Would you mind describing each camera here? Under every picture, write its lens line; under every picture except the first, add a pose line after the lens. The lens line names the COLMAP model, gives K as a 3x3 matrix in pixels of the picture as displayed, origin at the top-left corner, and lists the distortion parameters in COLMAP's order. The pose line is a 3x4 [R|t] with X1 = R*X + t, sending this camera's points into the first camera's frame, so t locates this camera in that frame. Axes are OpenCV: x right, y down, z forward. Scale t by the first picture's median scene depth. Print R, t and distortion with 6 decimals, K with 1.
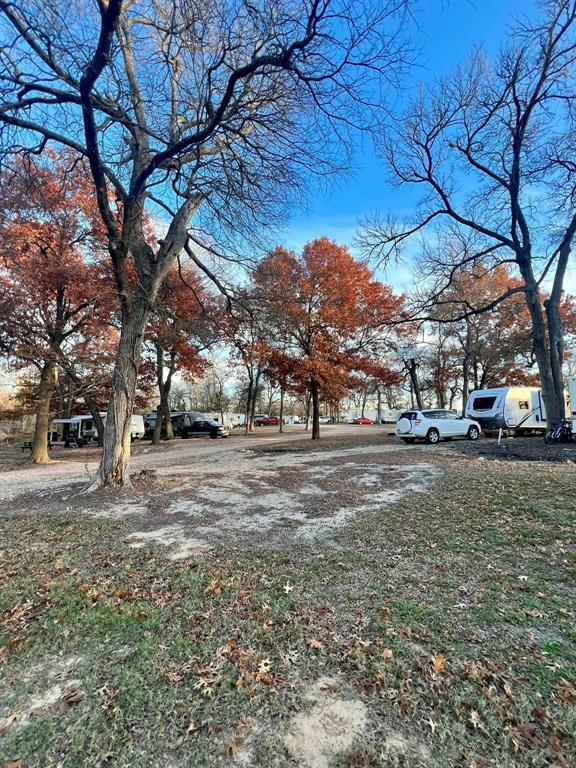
lens RADIAL K [[309.9, 0, 286.6], [0, 309.9, 384.7], [0, 0, 1]] dist [0.001028, 0.000311]
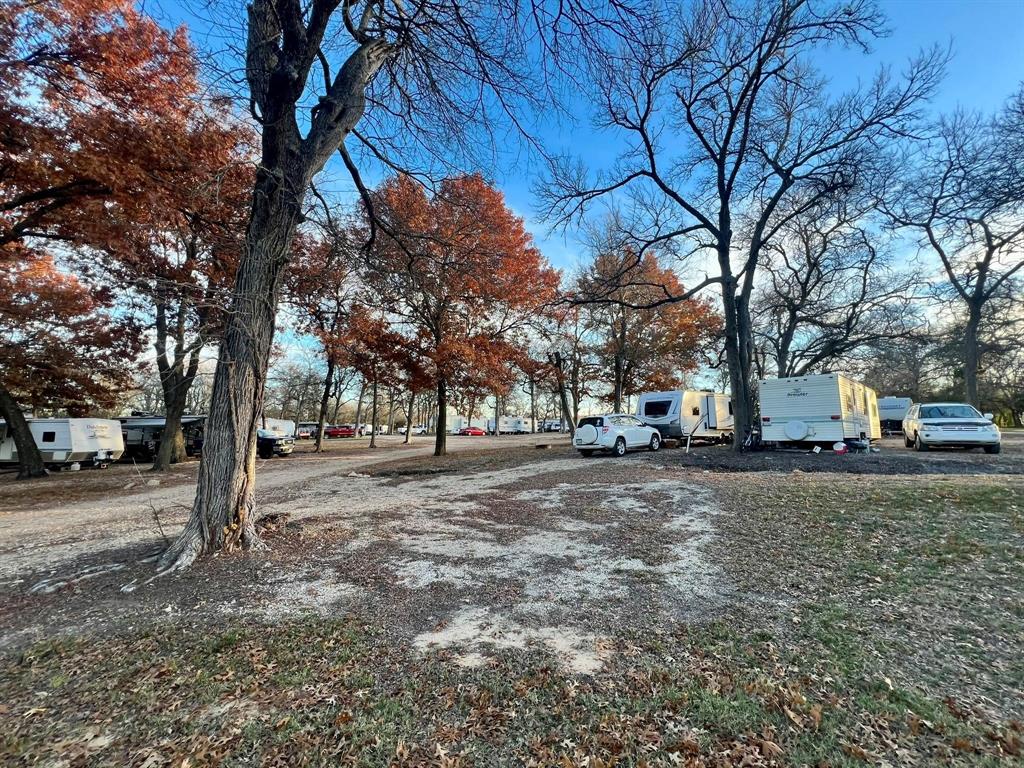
lens RADIAL K [[413.3, 0, 512.4], [0, 413.3, 383.5], [0, 0, 1]] dist [0.001028, 0.000311]
pose [[0.927142, 0.042483, 0.372294, -0.186221], [-0.042376, 0.999066, -0.008474, 0.020430], [-0.372306, -0.007920, 0.928076, 0.098411]]
